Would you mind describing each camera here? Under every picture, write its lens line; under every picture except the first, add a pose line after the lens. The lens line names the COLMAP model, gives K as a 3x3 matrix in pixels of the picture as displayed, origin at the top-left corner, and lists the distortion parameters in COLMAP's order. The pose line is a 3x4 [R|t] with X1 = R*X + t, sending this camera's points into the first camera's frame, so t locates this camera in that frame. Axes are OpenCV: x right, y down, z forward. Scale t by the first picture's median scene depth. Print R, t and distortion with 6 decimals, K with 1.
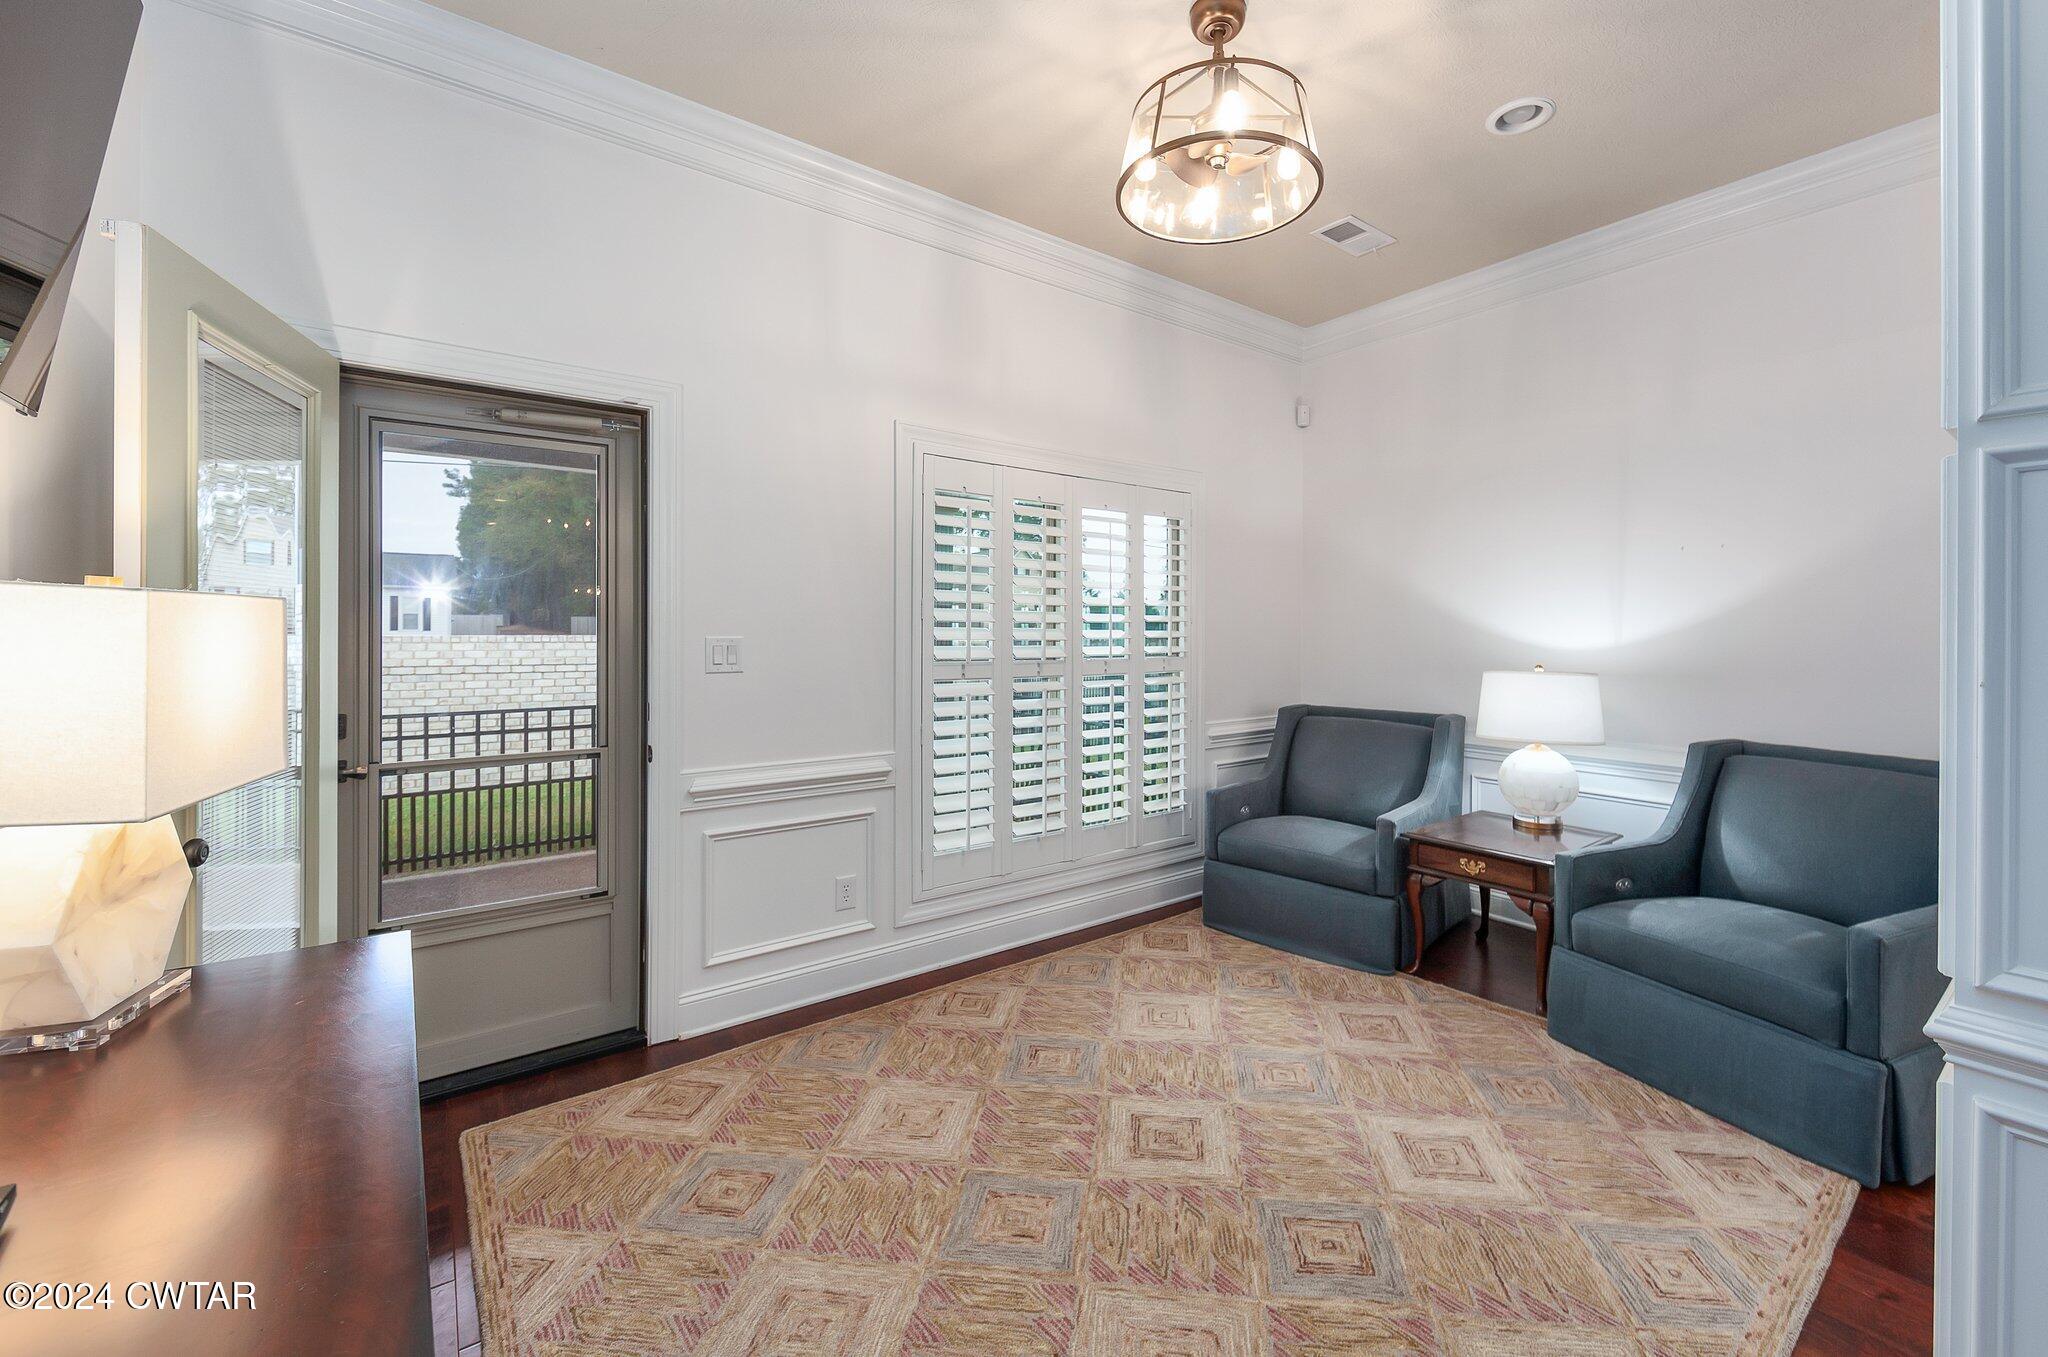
lens RADIAL K [[826.2, 0, 1034.4], [0, 826.2, 640.3], [0, 0, 1]] dist [-0.001318, -0.000686]
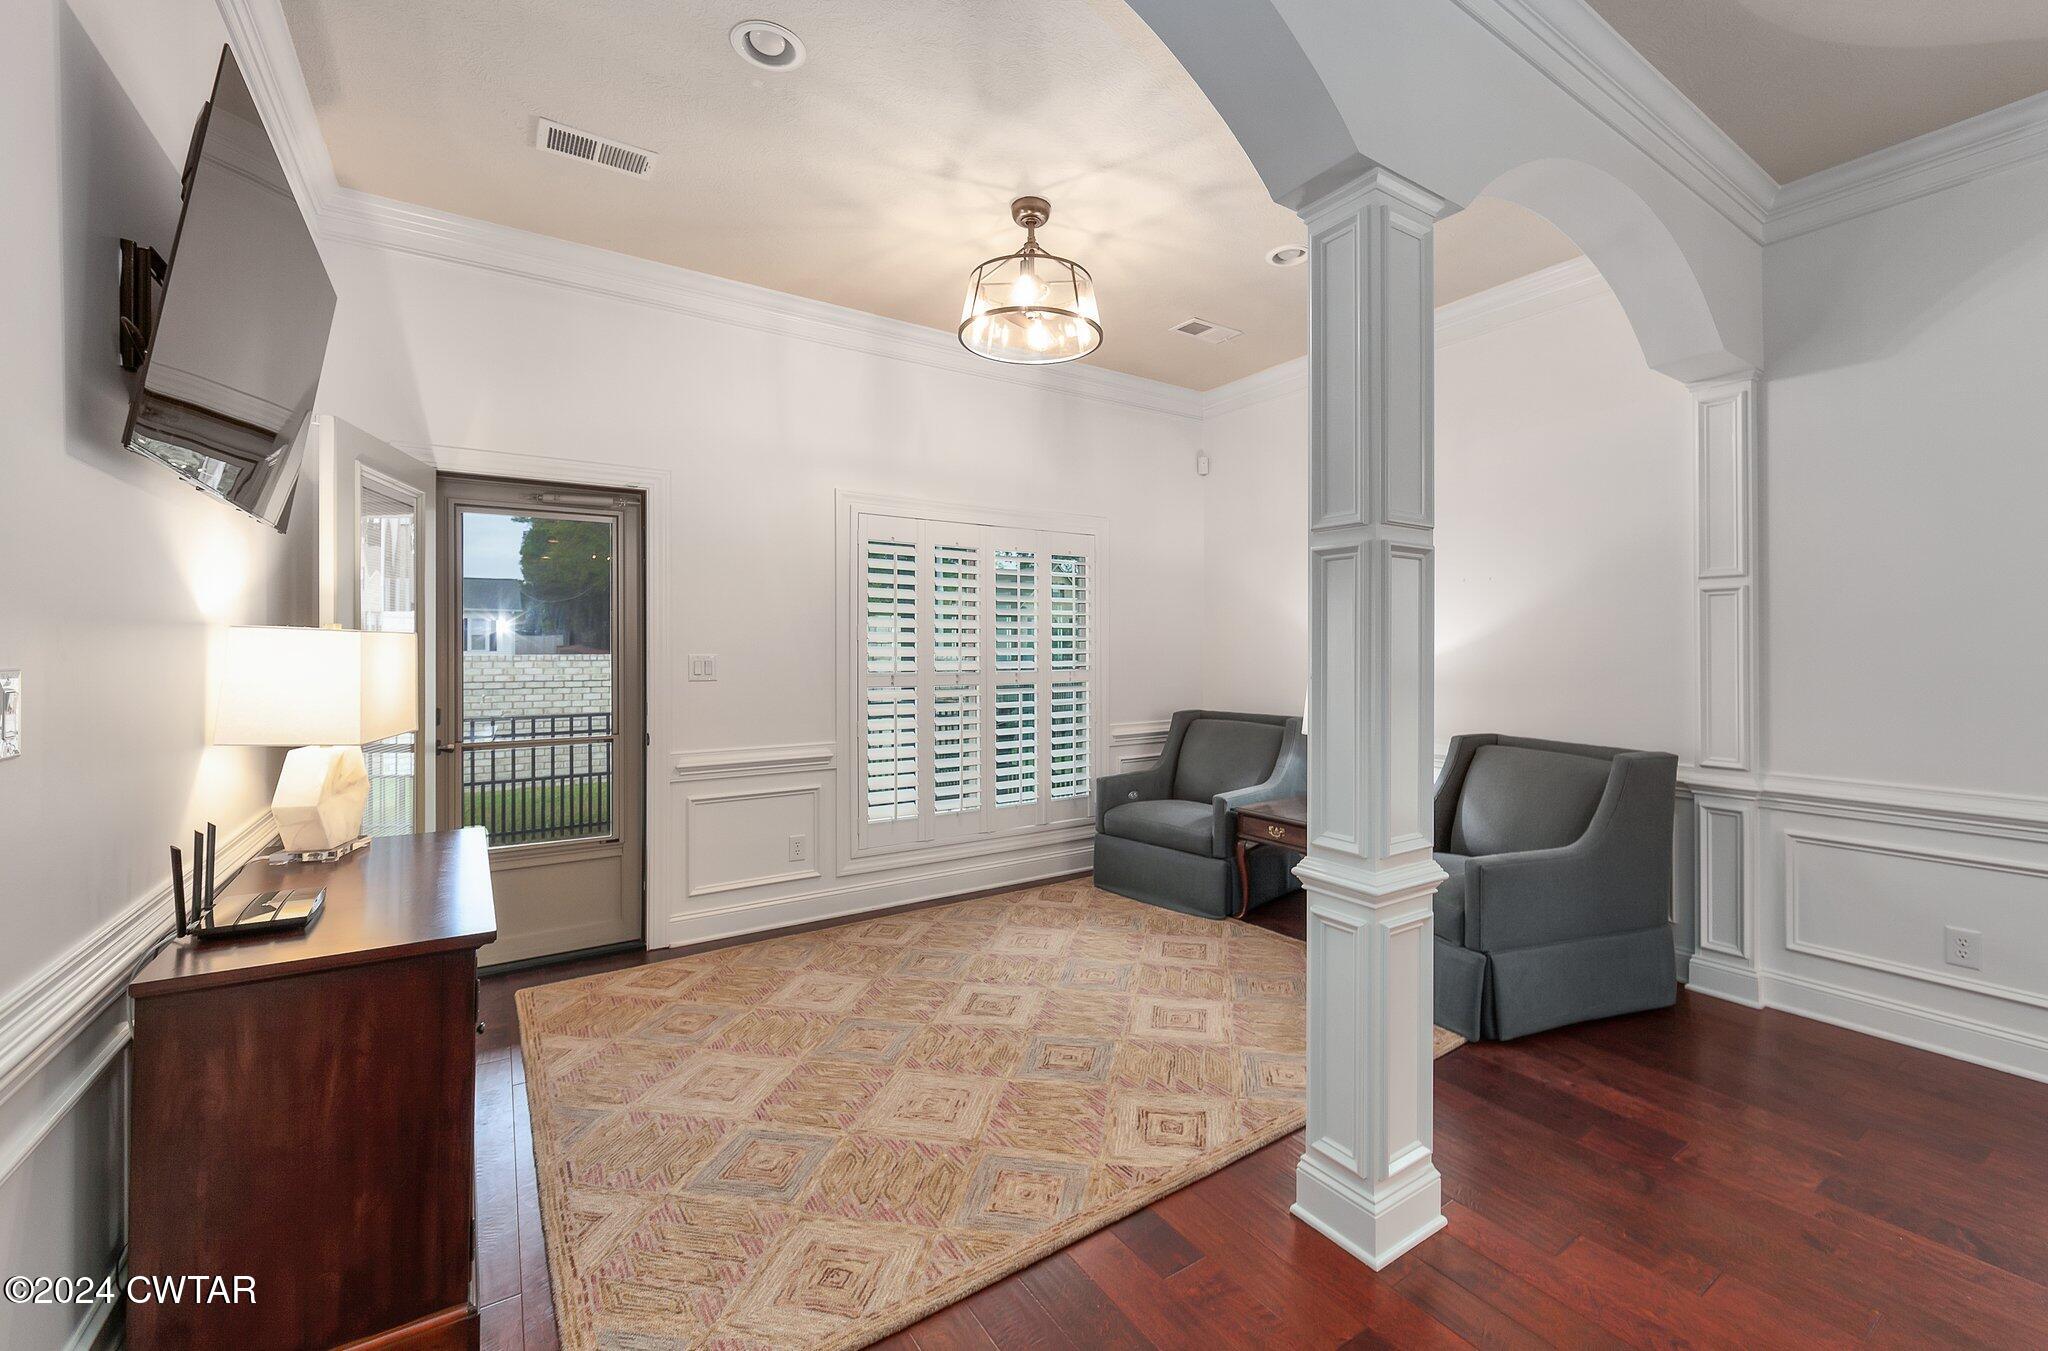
lens RADIAL K [[826.2, 0, 1023.2], [0, 826.2, 657.6], [0, 0, 1]] dist [-0.001318, -0.000686]
pose [[0.997963, -0.003606, -0.063694, 0.250218], [0.003588, 0.999993, -0.000399, 0.003171], [0.063695, 0.000169, 0.997969, -0.339888]]
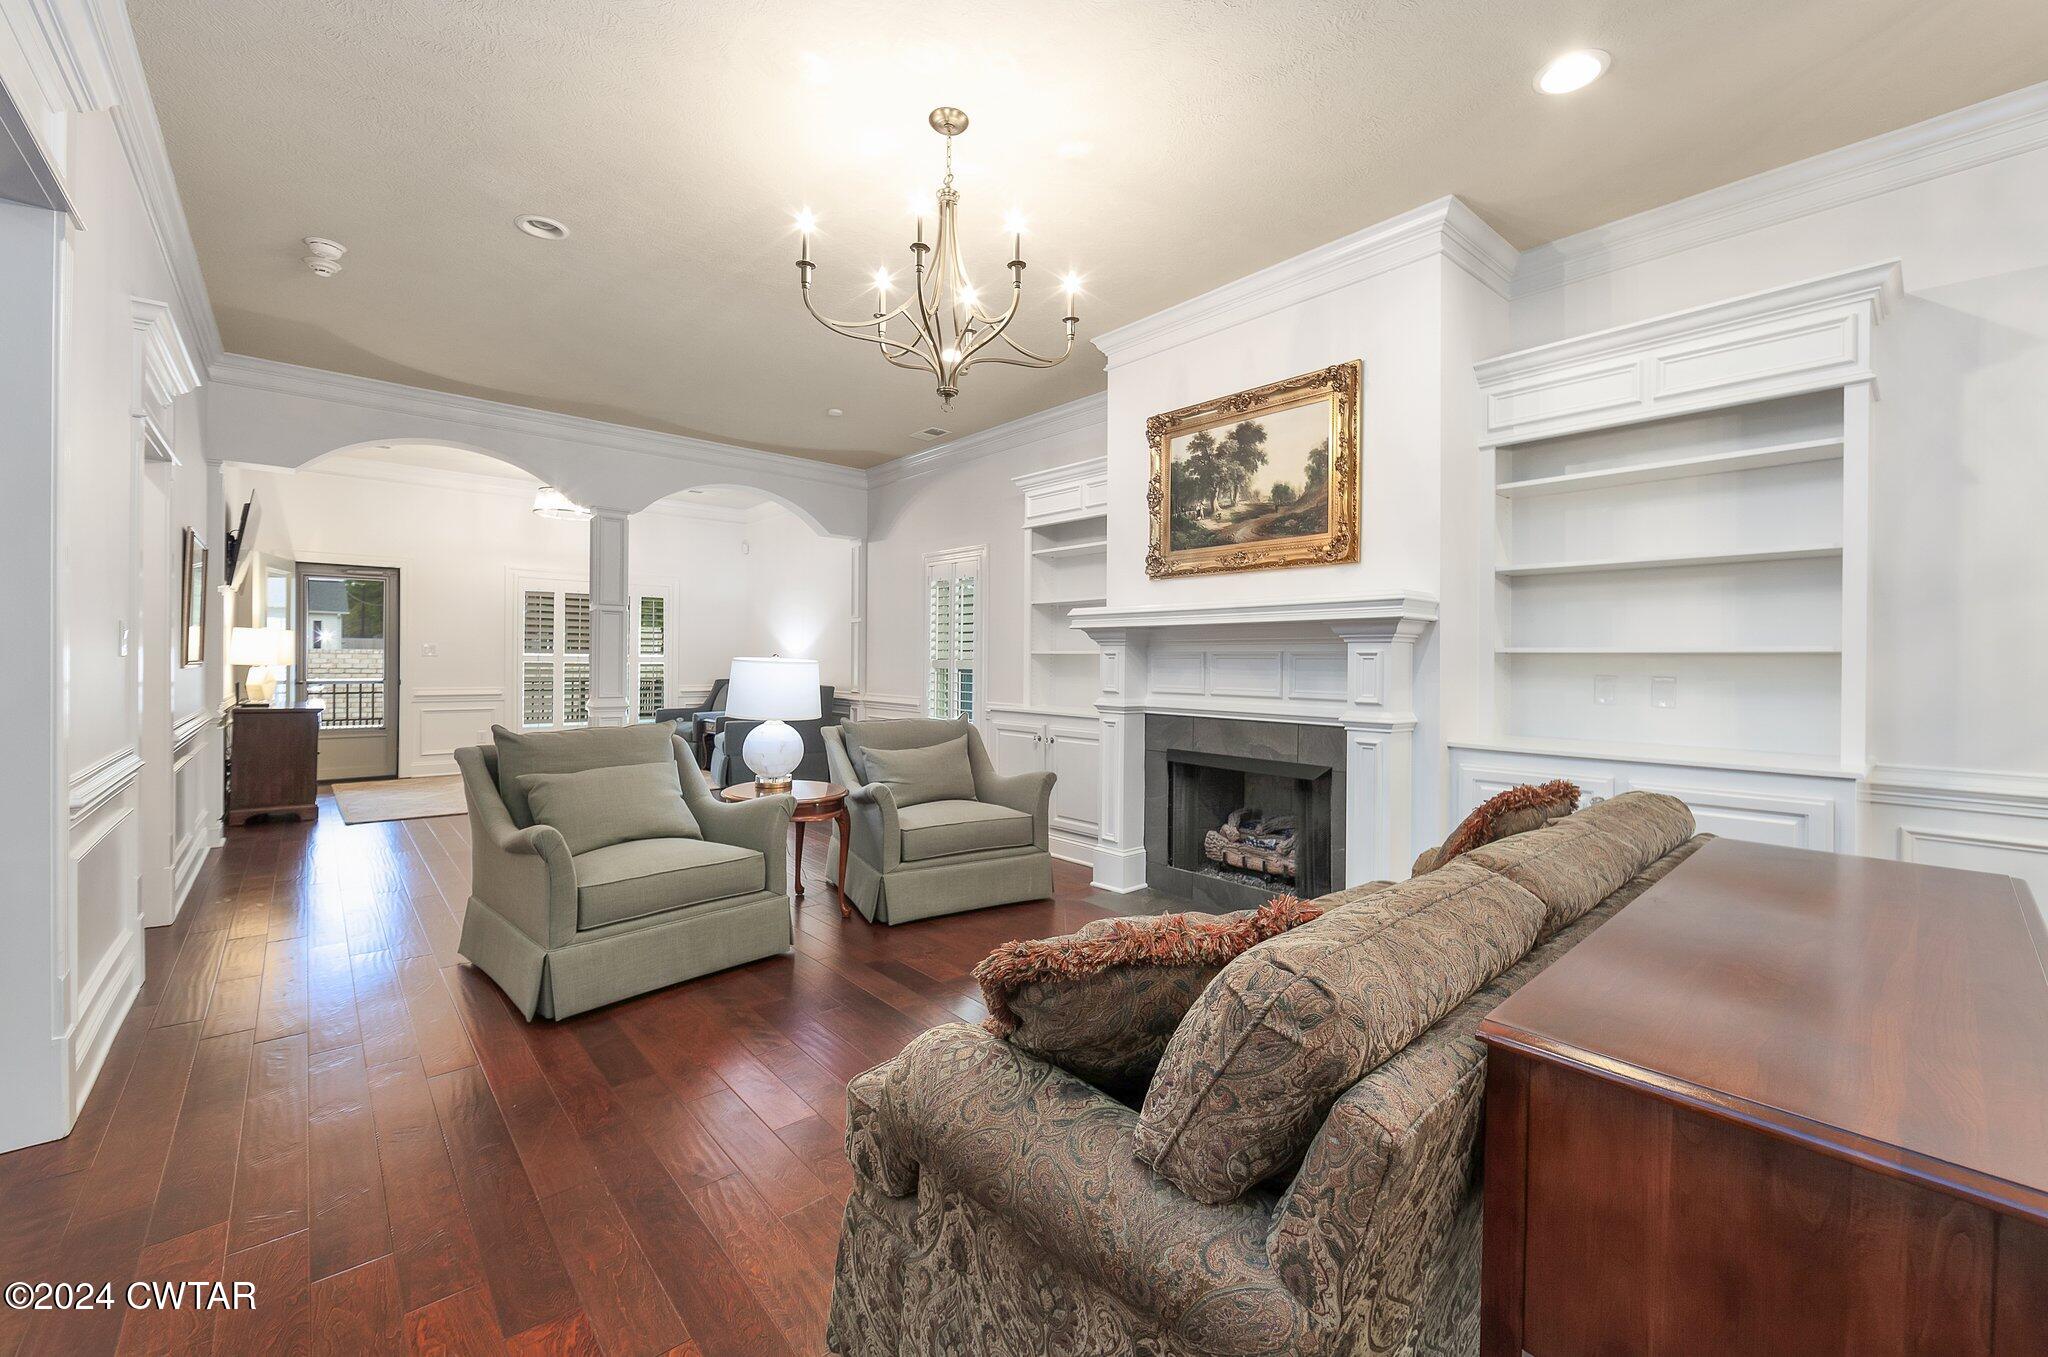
lens RADIAL K [[826.2, 0, 1025.5], [0, 826.2, 674.9], [0, 0, 1]] dist [-0.001318, -0.000686]
pose [[0.997214, 0.002992, 0.074528, 1.593038], [-0.002963, 0.999995, -0.000498, 0.103016], [-0.074529, 0.000276, 0.997219, -2.188057]]
